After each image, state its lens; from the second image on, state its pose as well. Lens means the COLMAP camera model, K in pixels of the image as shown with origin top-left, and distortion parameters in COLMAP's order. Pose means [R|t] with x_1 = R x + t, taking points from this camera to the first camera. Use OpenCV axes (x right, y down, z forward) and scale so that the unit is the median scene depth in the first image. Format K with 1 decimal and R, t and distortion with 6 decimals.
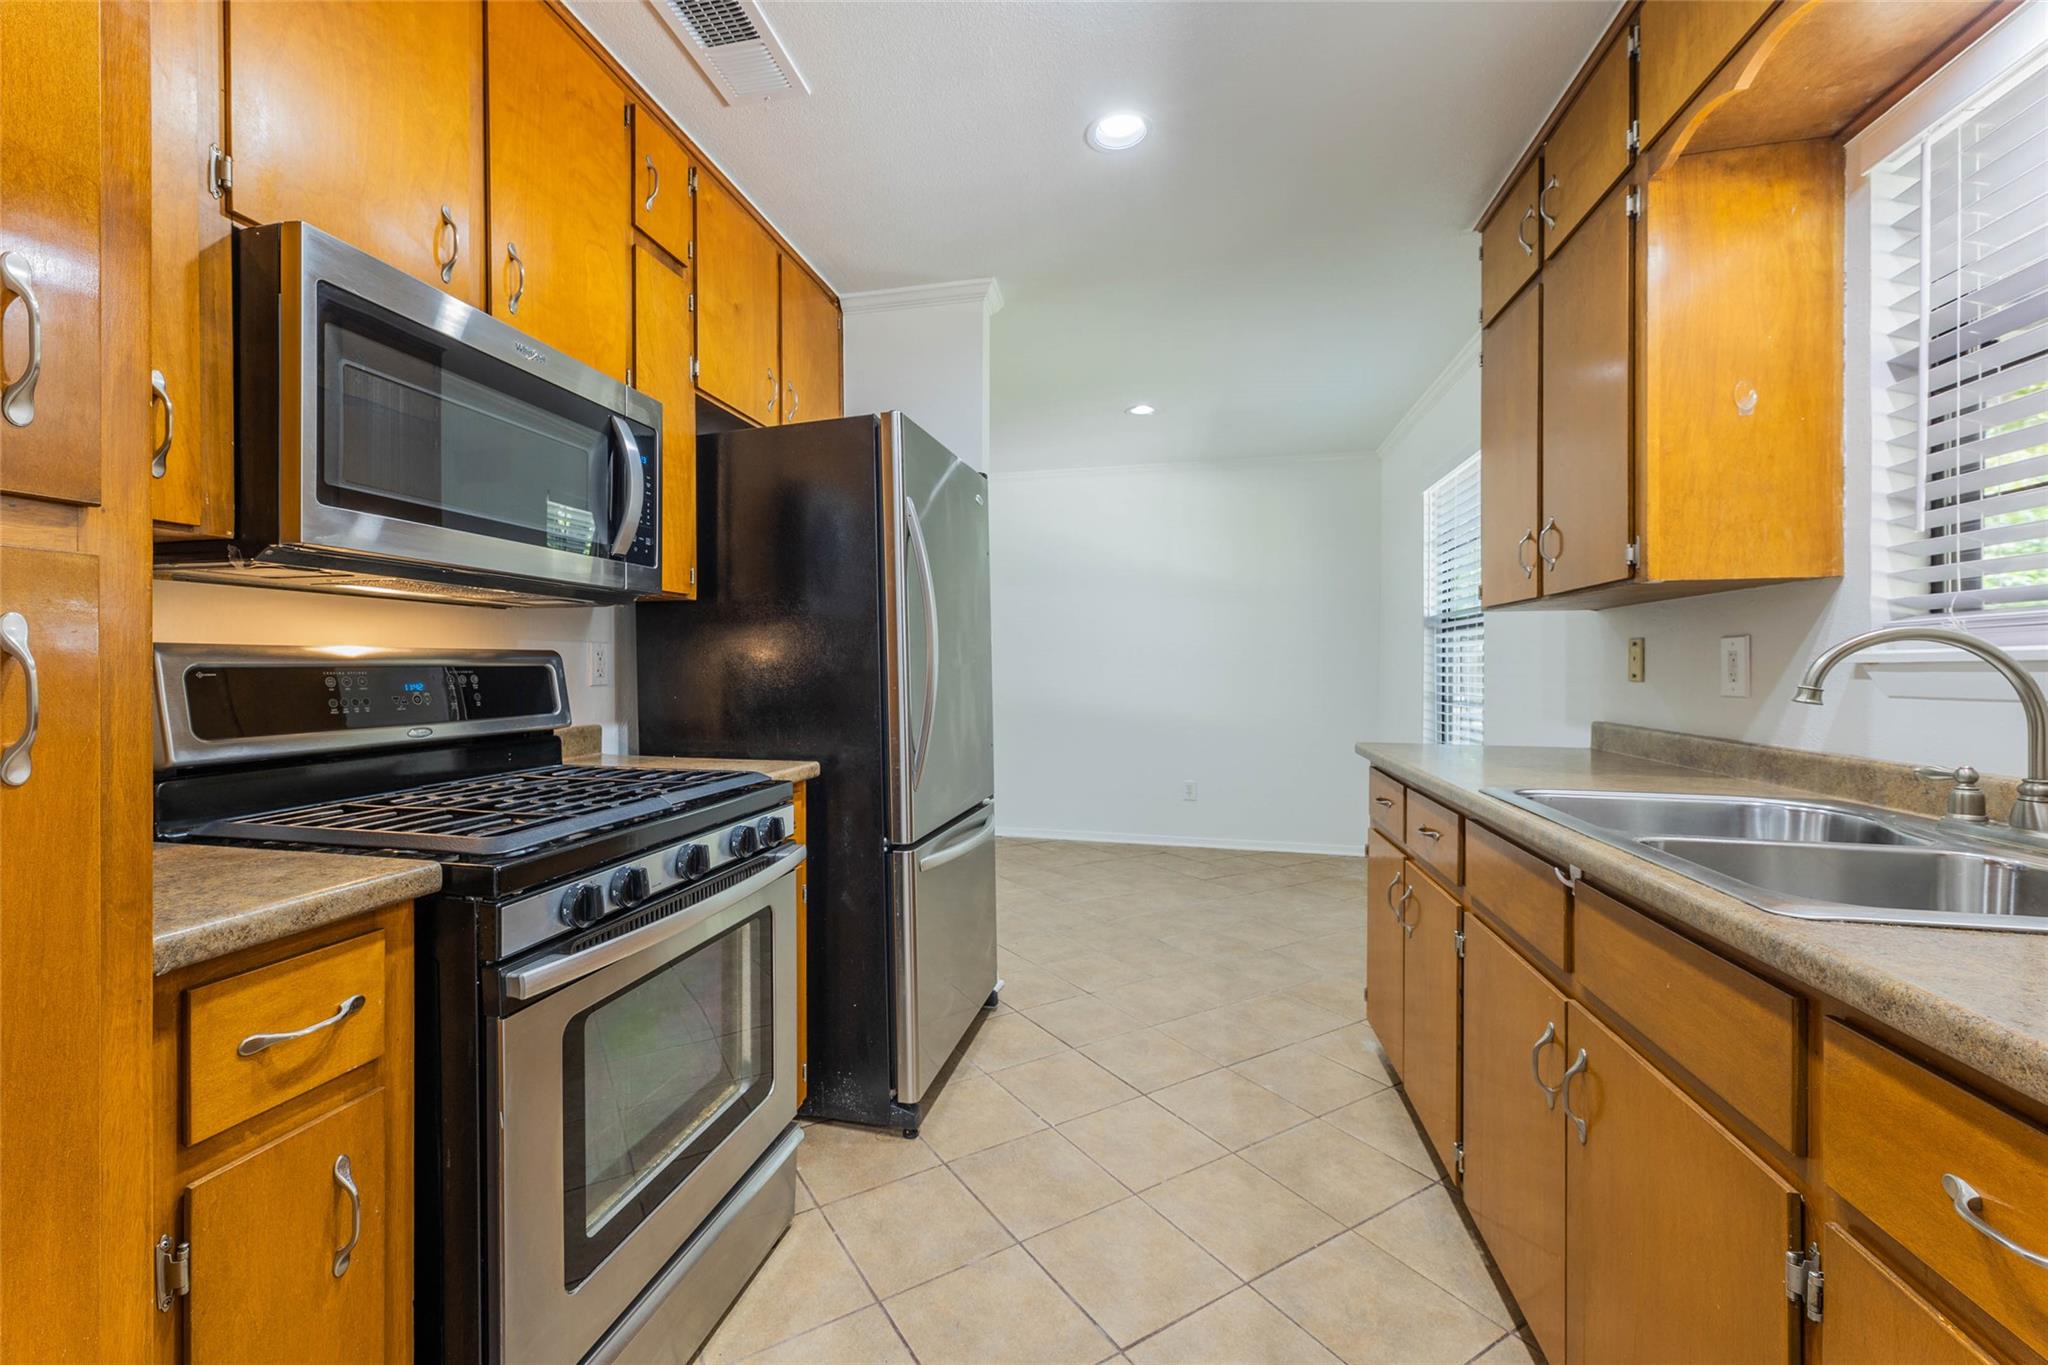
lens RADIAL K [[835.5, 0, 969.4], [0, 835.5, 667.8], [0, 0, 1]] dist [0.015398, -0.001147]
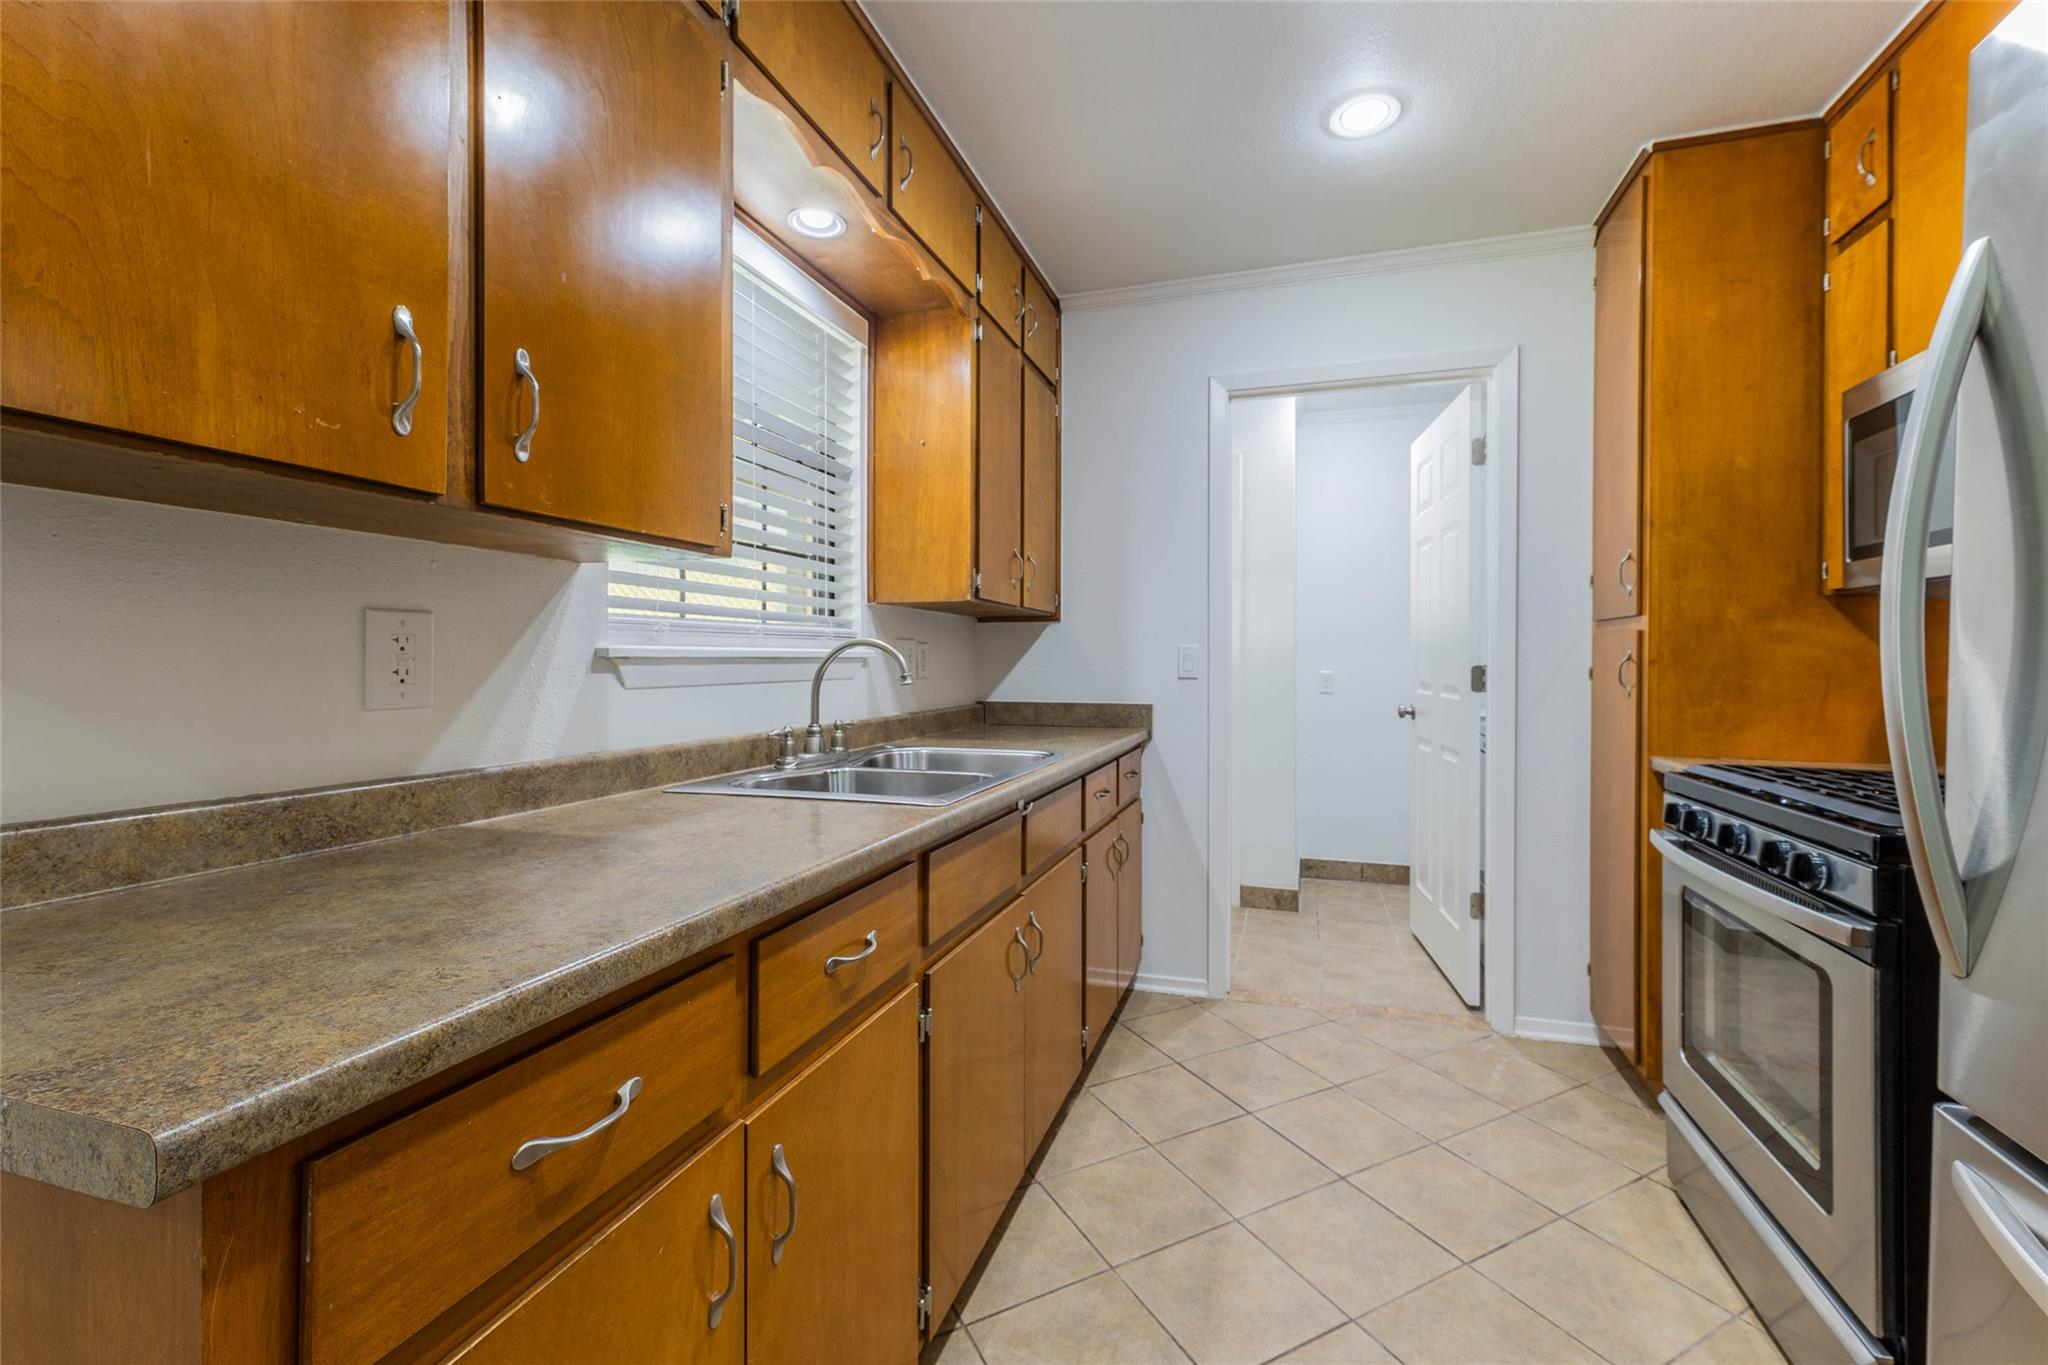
lens RADIAL K [[868.4, 0, 1028.3], [0, 868.4, 658.1], [0, 0, 1]] dist [0.010146, 0.000356]
pose [[-0.998952, -0.006654, 0.045276, 0.469124], [-0.006769, 0.999974, -0.002387, -0.004698], [-0.045259, -0.002691, -0.998972, 1.832646]]
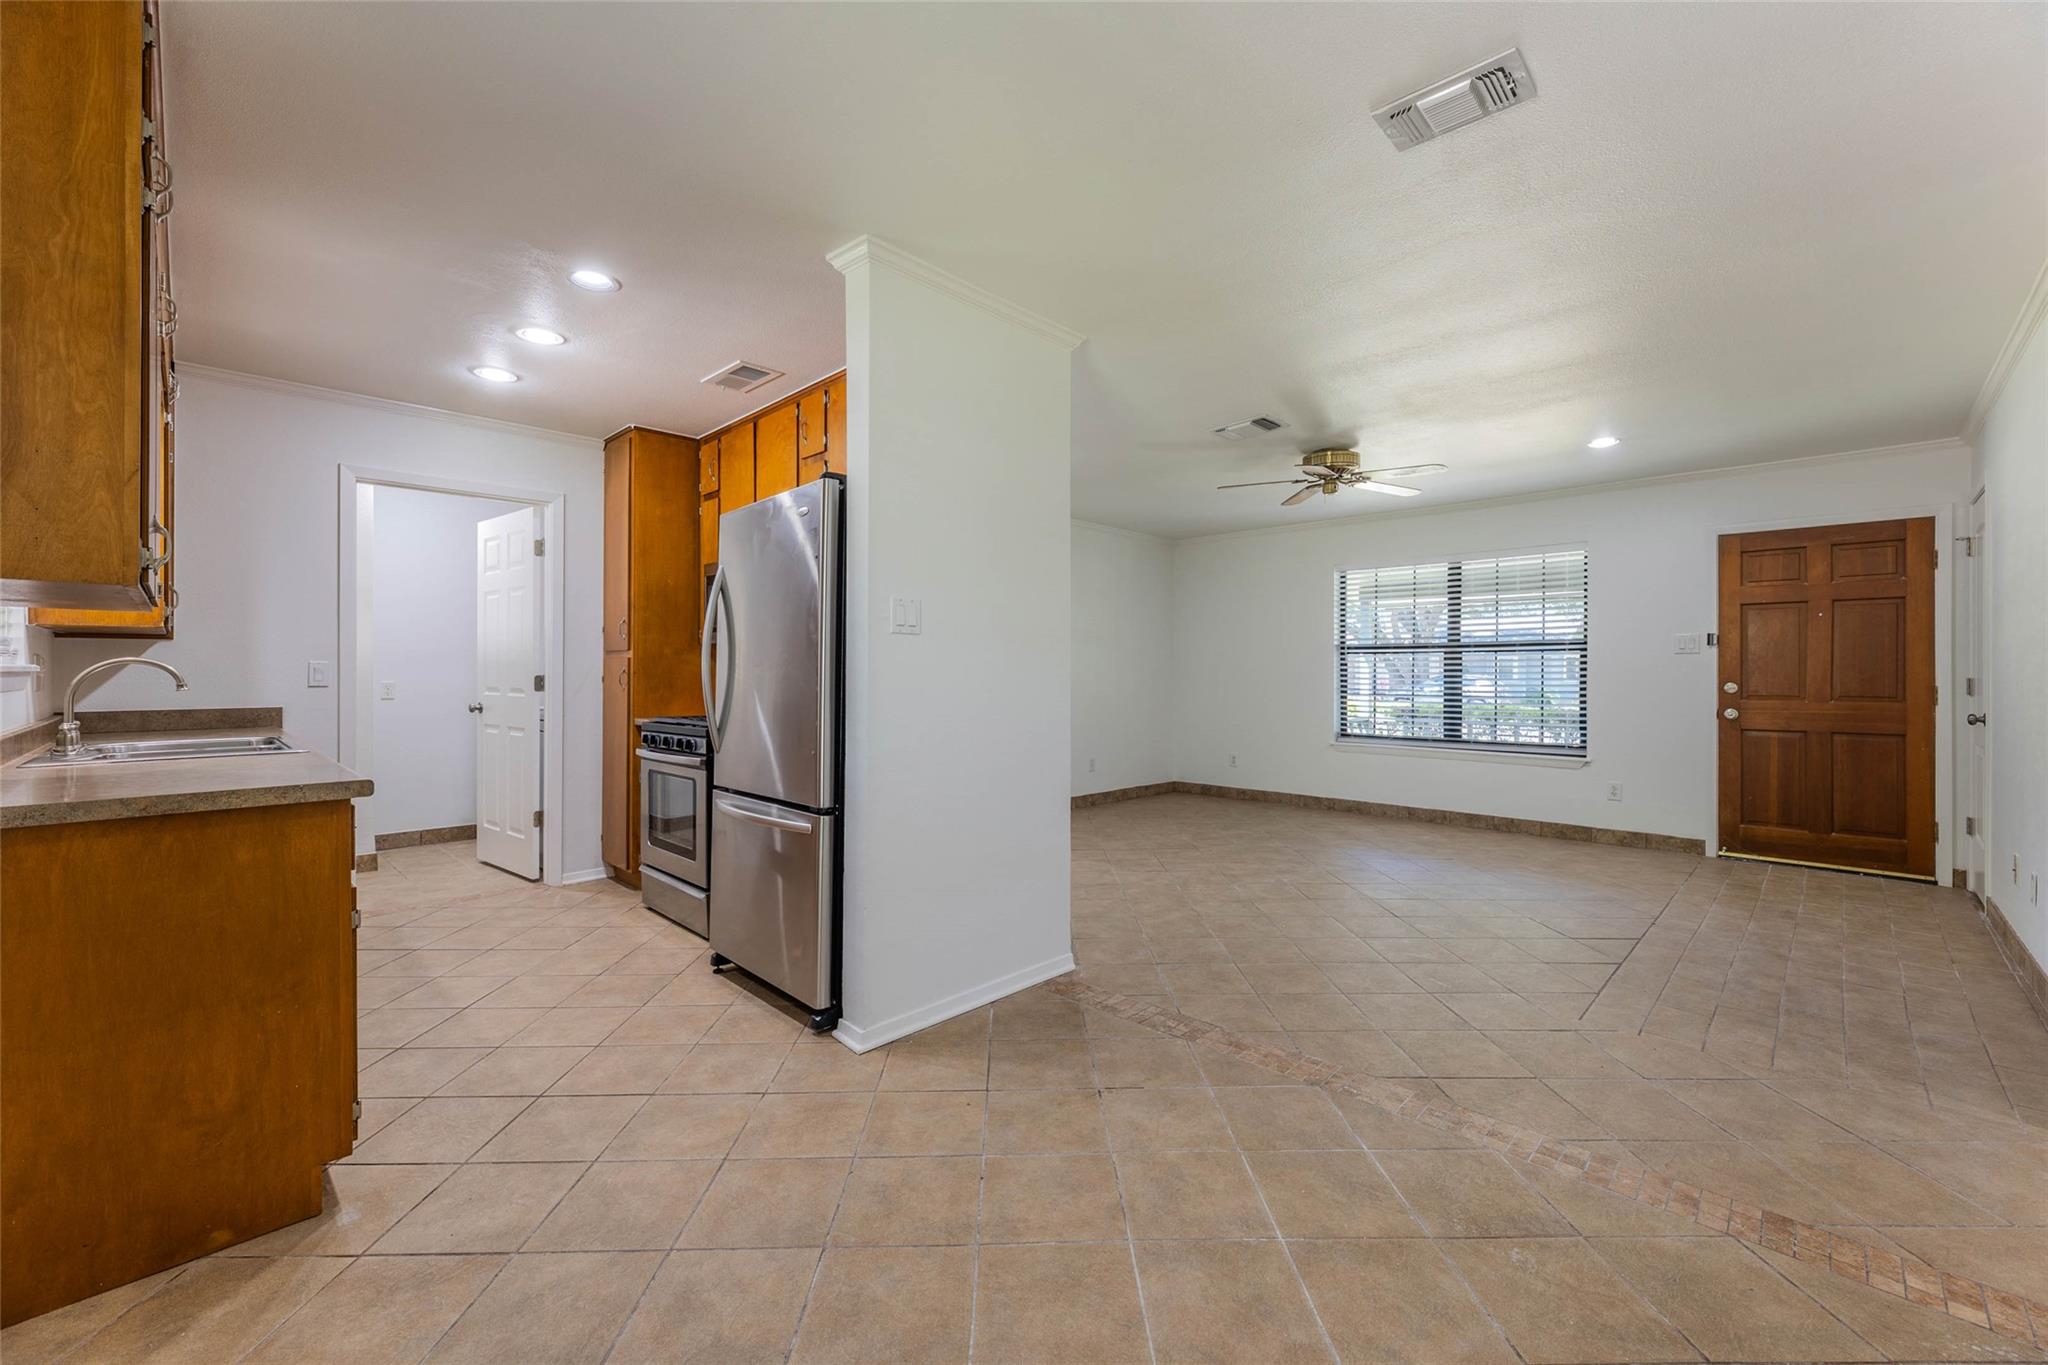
lens RADIAL K [[816.4, 0, 1033.0], [0, 816.4, 673.1], [0, 0, 1]] dist [0.000251, -0.000080]
pose [[-0.492745, -0.003372, -0.870167, 1.228902], [-0.001972, 0.999994, -0.002759, -0.003914], [0.870172, 0.000356, -0.492748, 2.860733]]
